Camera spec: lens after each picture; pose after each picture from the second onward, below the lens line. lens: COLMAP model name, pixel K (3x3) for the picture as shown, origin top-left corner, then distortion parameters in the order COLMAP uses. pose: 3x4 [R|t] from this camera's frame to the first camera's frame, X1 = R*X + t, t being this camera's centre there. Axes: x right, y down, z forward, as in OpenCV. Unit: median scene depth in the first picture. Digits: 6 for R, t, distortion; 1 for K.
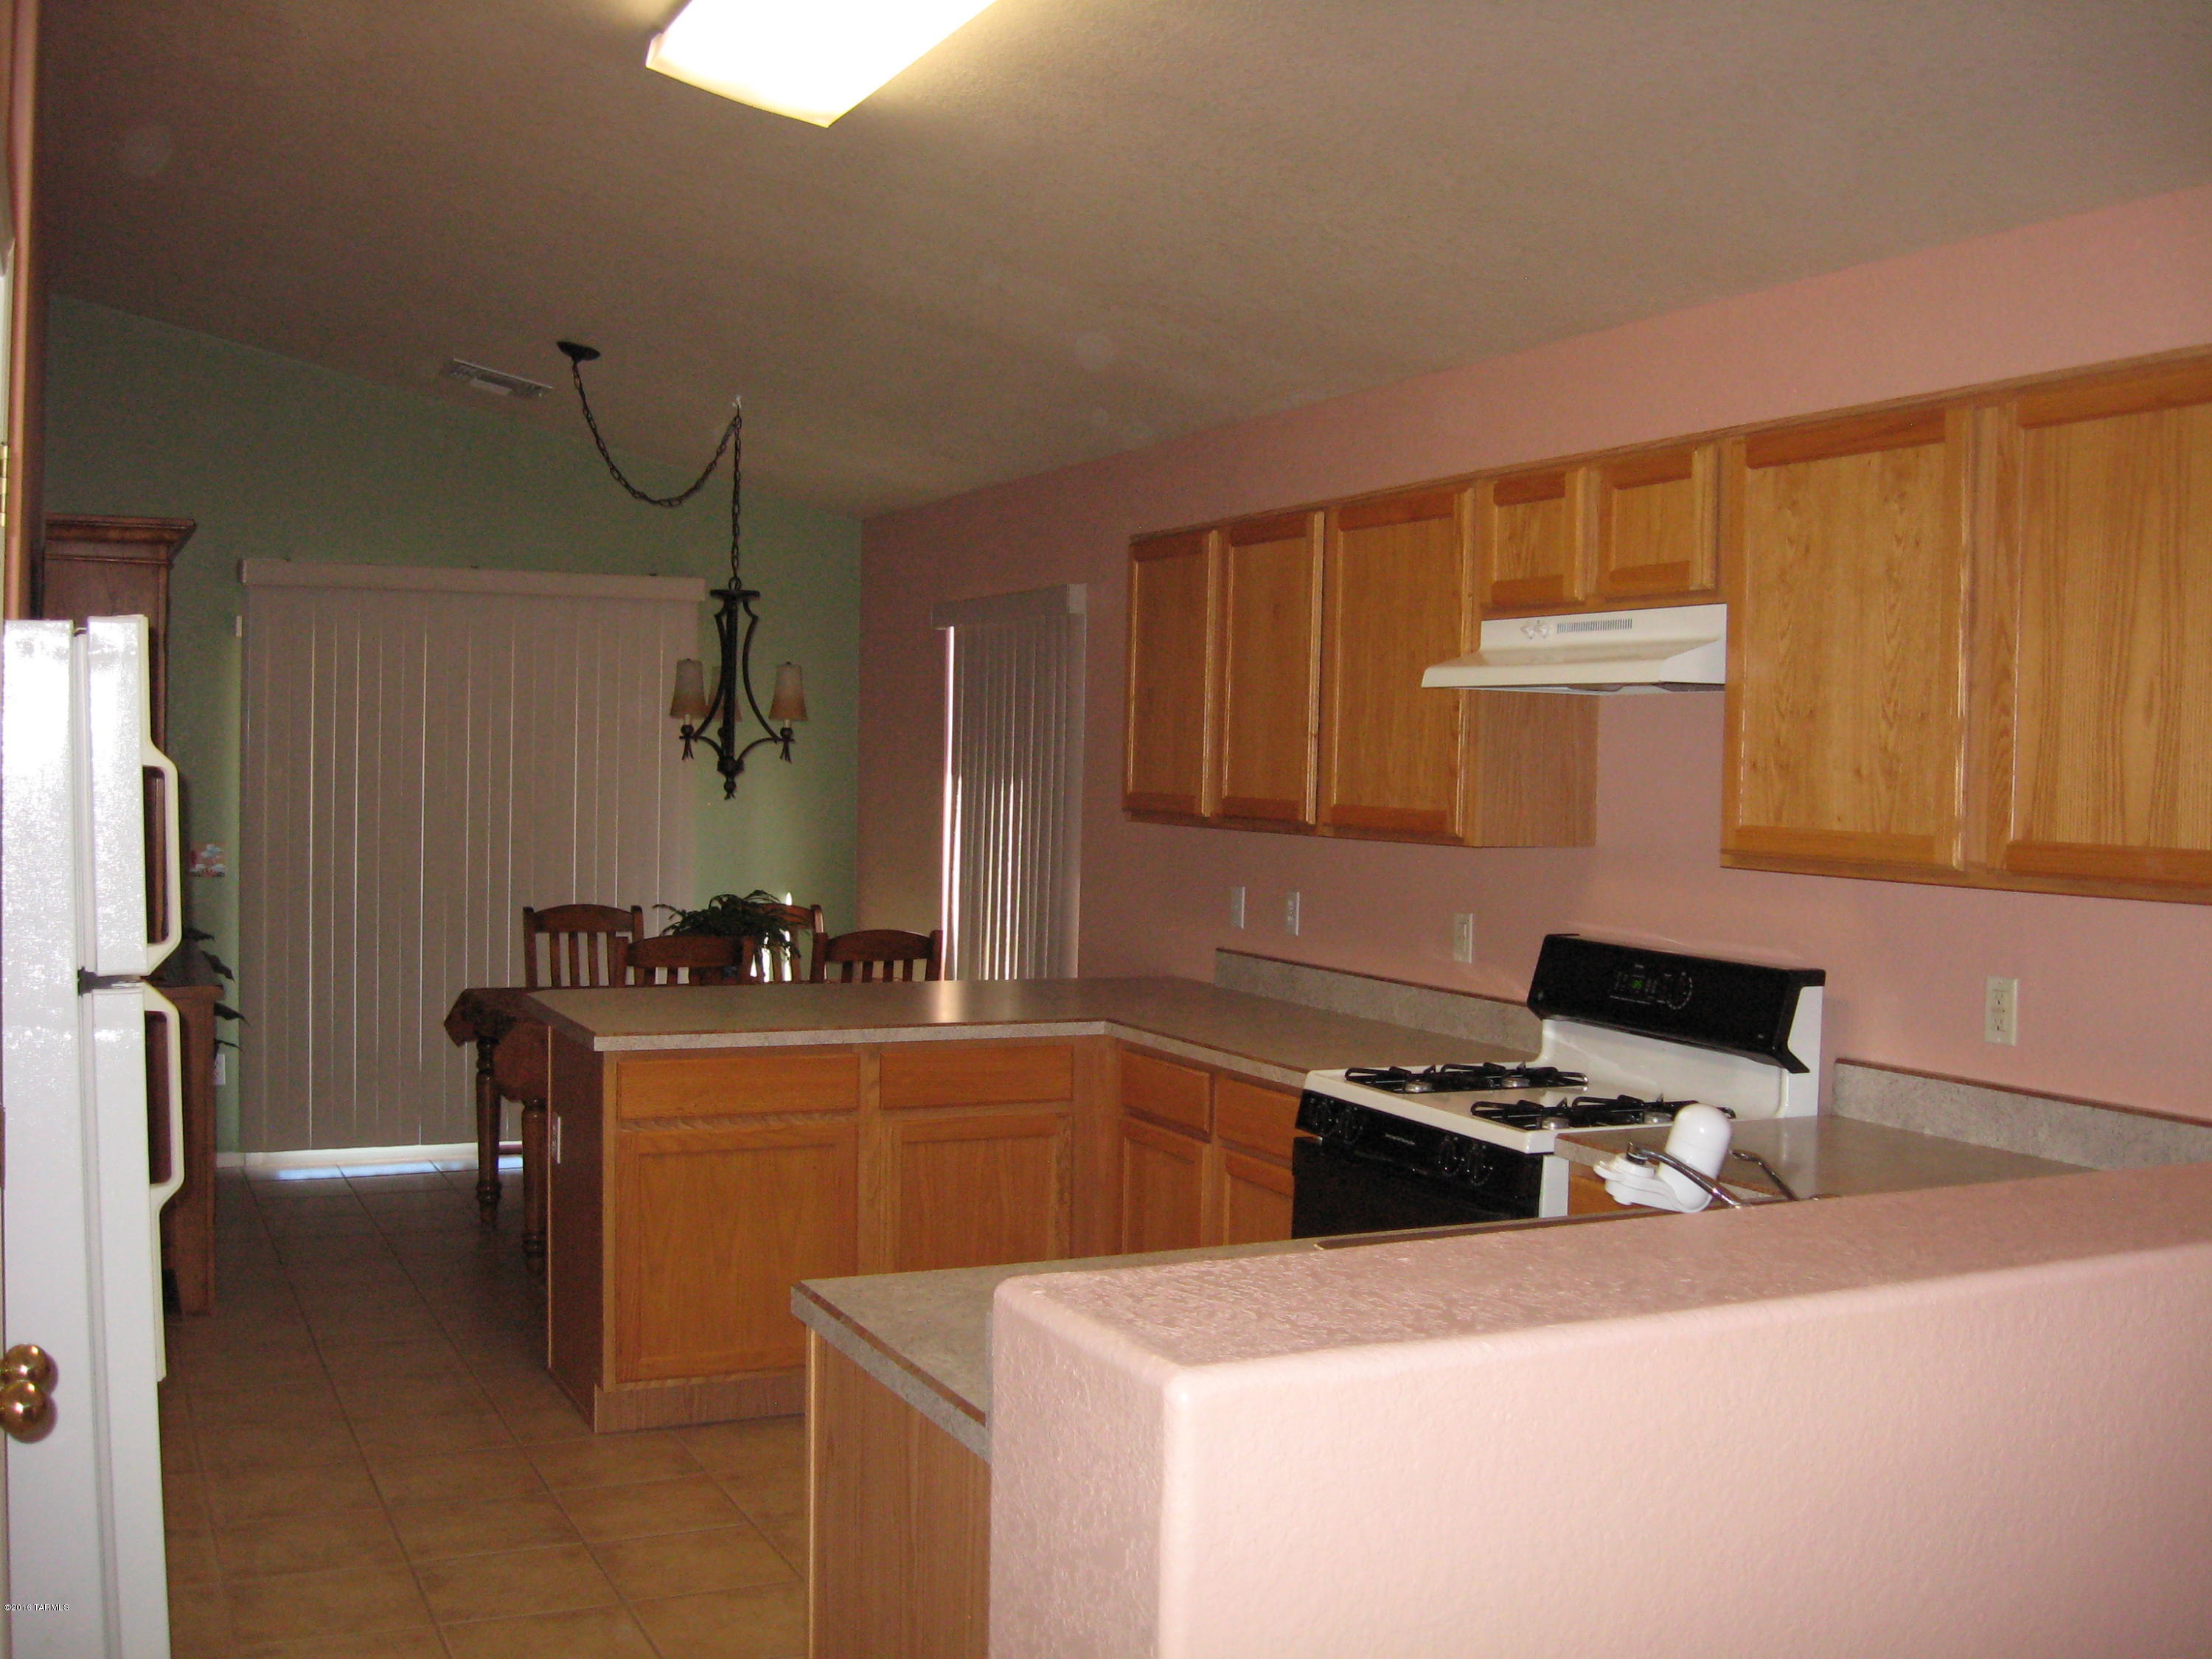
lens RADIAL K [[2300.2, 0, 1121.3], [0, 2300.2, 830.8], [0, 0, 1]] dist [-0.144683, 0.099182]
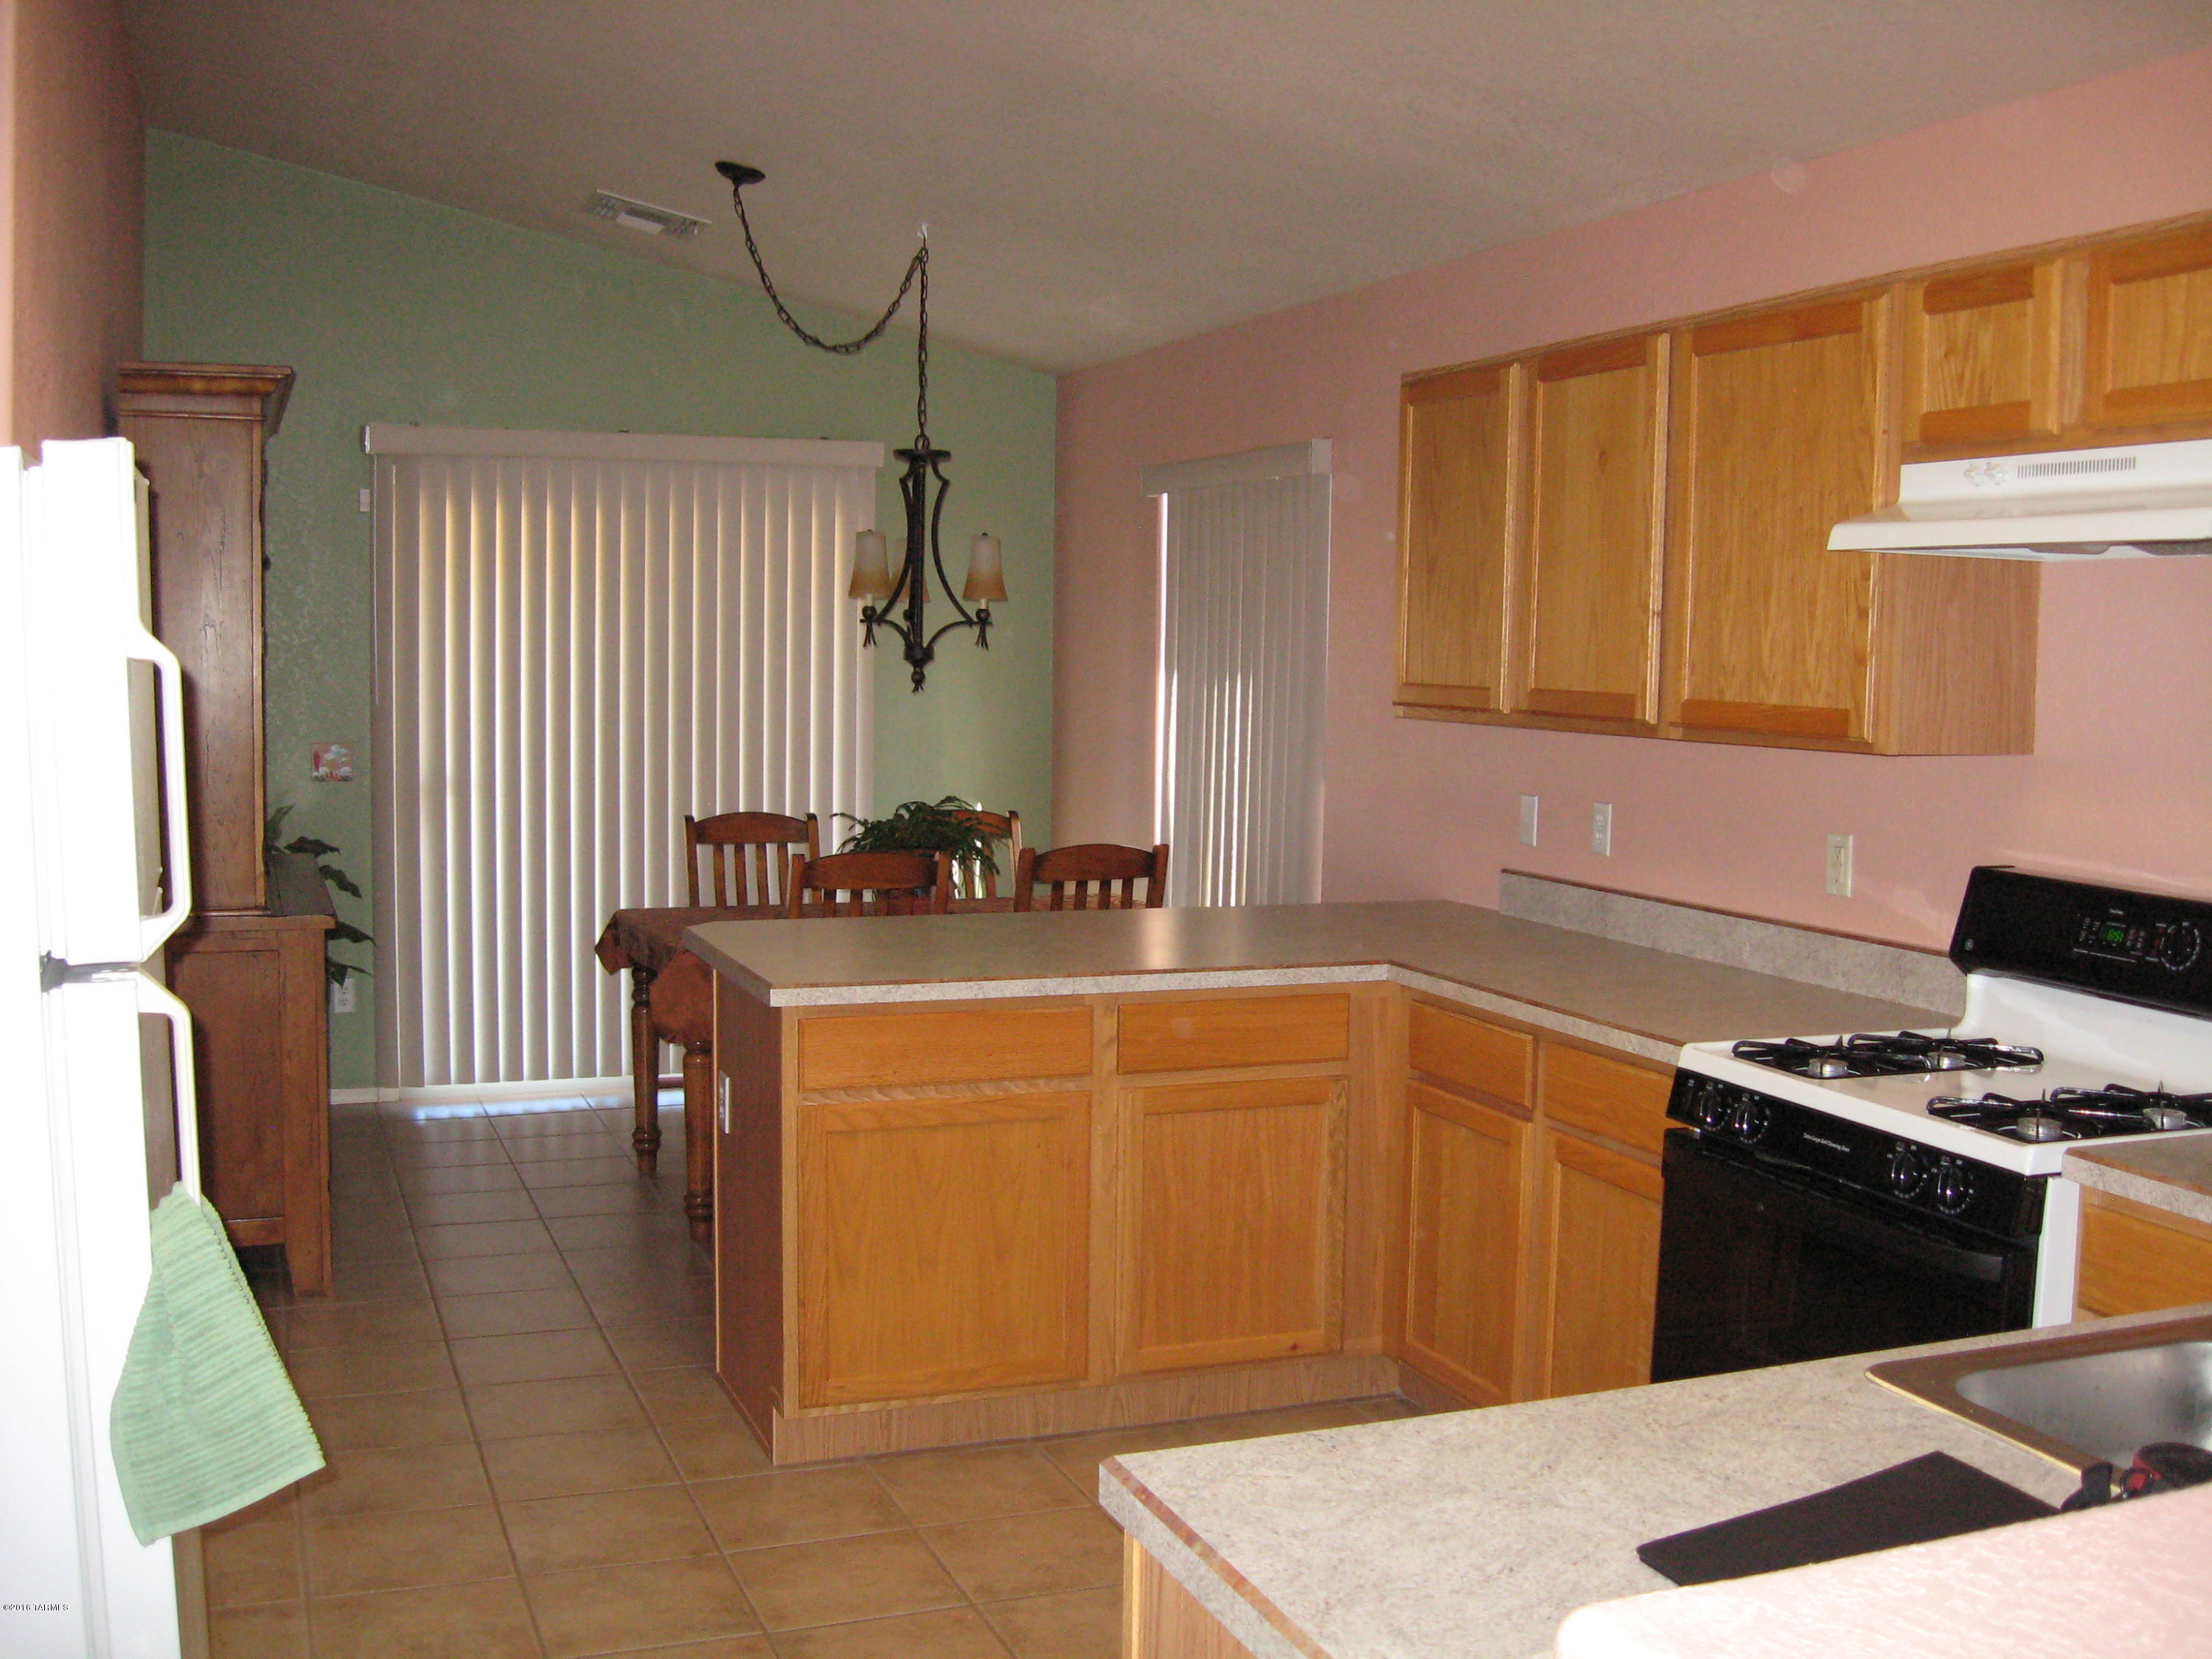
lens RADIAL K [[2300.2, 0, 1121.3], [0, 2300.2, 830.8], [0, 0, 1]] dist [-0.144683, 0.099182]
pose [[0.997689, 0.000859, -0.067943, -0.048599], [0.002475, 0.998797, 0.048967, -0.005085], [0.067903, -0.049022, 0.996487, 0.189091]]
